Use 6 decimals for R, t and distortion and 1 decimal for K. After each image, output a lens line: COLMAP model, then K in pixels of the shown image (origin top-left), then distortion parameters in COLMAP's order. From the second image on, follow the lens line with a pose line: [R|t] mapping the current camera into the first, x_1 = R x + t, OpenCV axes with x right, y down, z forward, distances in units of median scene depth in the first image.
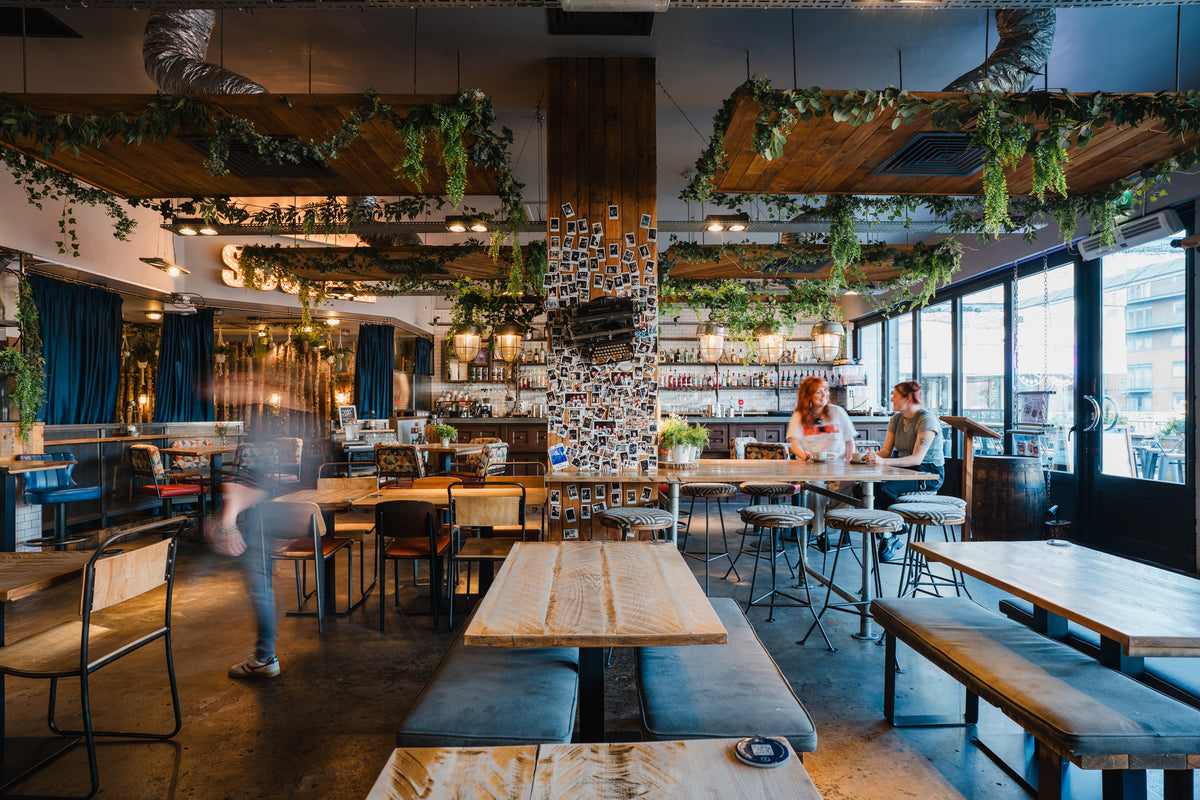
lens RADIAL K [[653.0, 0, 600.0], [0, 653.0, 400.0], [0, 0, 1]] dist [-0.037542, 0.001116]
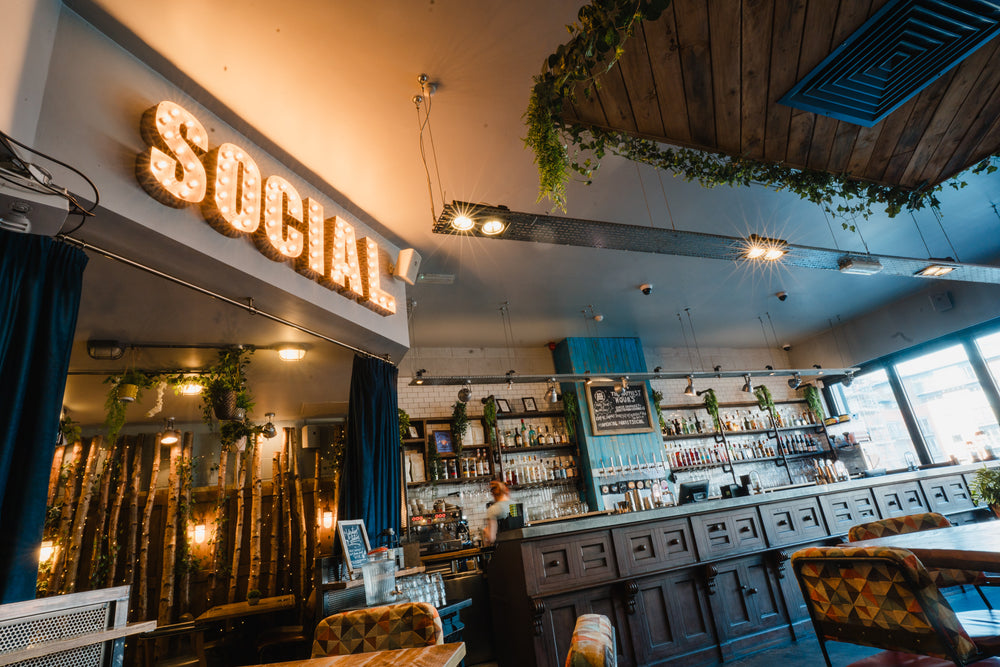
lens RADIAL K [[544.1, 0, 500.0], [0, 544.1, 333.5], [0, 0, 1]] dist [-0.037542, 0.001116]
pose [[0.918919, 0.019057, 0.393986, -0.748721], [0.122540, 0.935618, -0.331062, 0.039682], [-0.374929, 0.352498, 0.857422, 0.998726]]
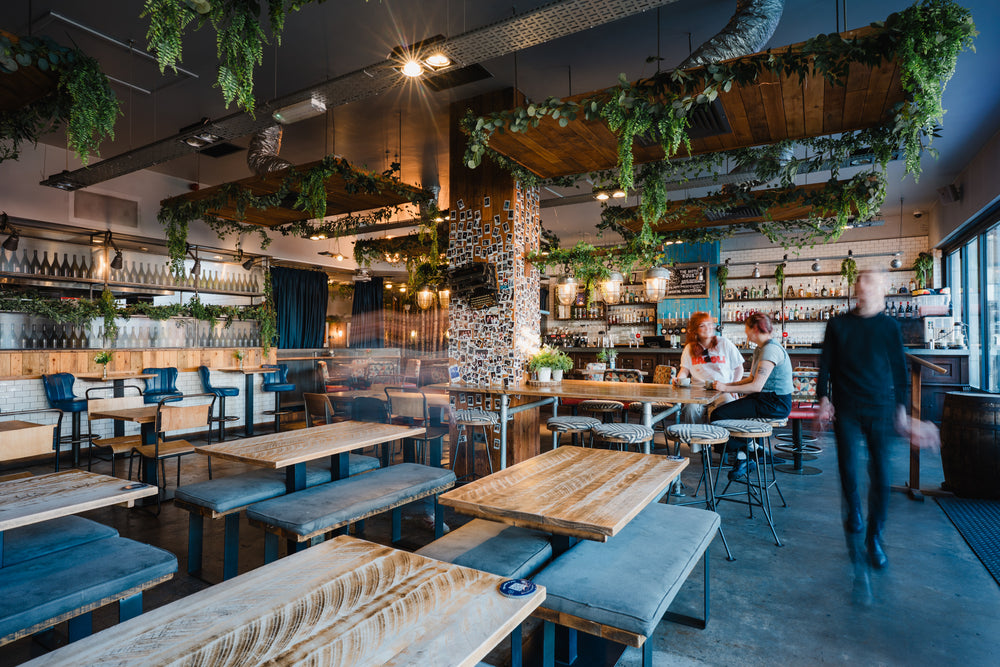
lens RADIAL K [[544.1, 0, 500.0], [0, 544.1, 333.5], [0, 0, 1]] dist [-0.037542, 0.001116]
pose [[0.850804, -0.004653, -0.525463, 0.526089], [0.005295, 0.999986, -0.000282, -0.001426], [0.525457, -0.002543, 0.850816, 0.009046]]
